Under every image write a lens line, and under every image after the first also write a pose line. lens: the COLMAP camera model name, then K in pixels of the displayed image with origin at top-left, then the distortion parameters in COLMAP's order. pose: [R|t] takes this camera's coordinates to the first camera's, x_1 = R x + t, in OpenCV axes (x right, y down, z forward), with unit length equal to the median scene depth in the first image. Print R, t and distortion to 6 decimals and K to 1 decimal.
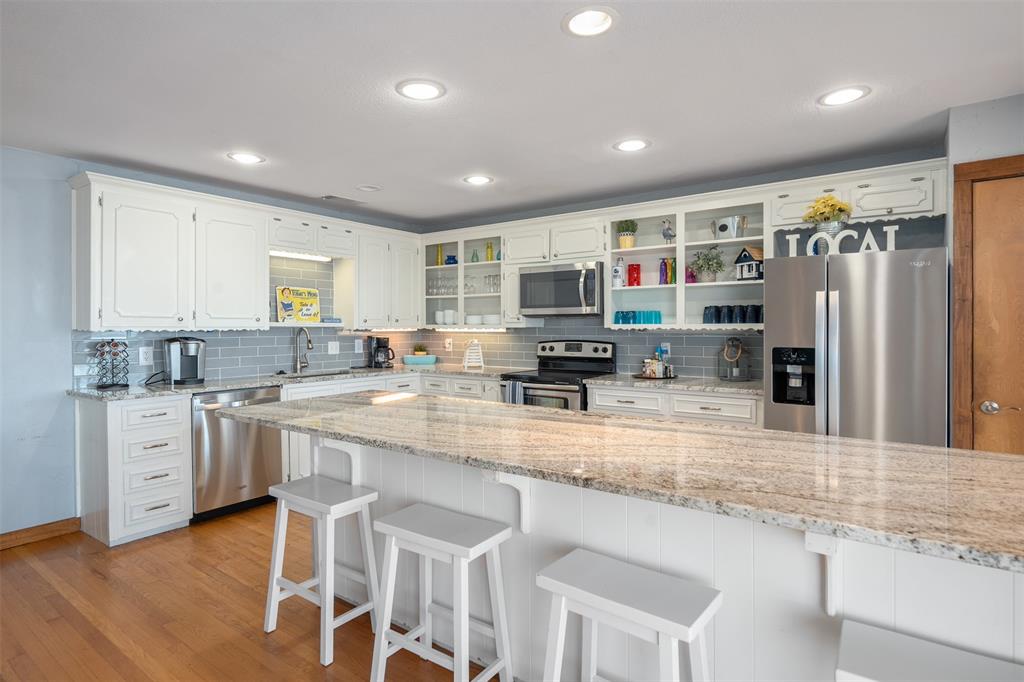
lens RADIAL K [[541.7, 0, 513.3], [0, 541.7, 328.9], [0, 0, 1]] dist [-0.002834, 0.000186]
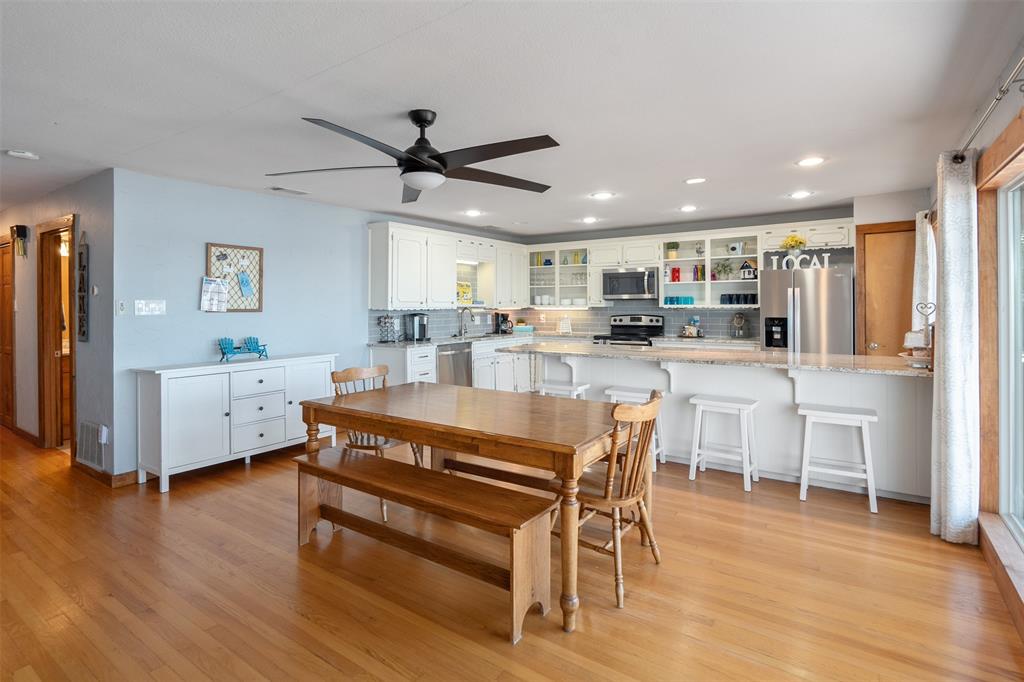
lens RADIAL K [[512.3, 0, 511.6], [0, 512.3, 303.0], [0, 0, 1]] dist [-0.002261, -0.000493]
pose [[0.999639, -0.002753, 0.026724, -0.321796], [0.002960, 0.999966, -0.007733, -0.003368], [-0.026702, 0.007809, 0.999613, -0.541209]]
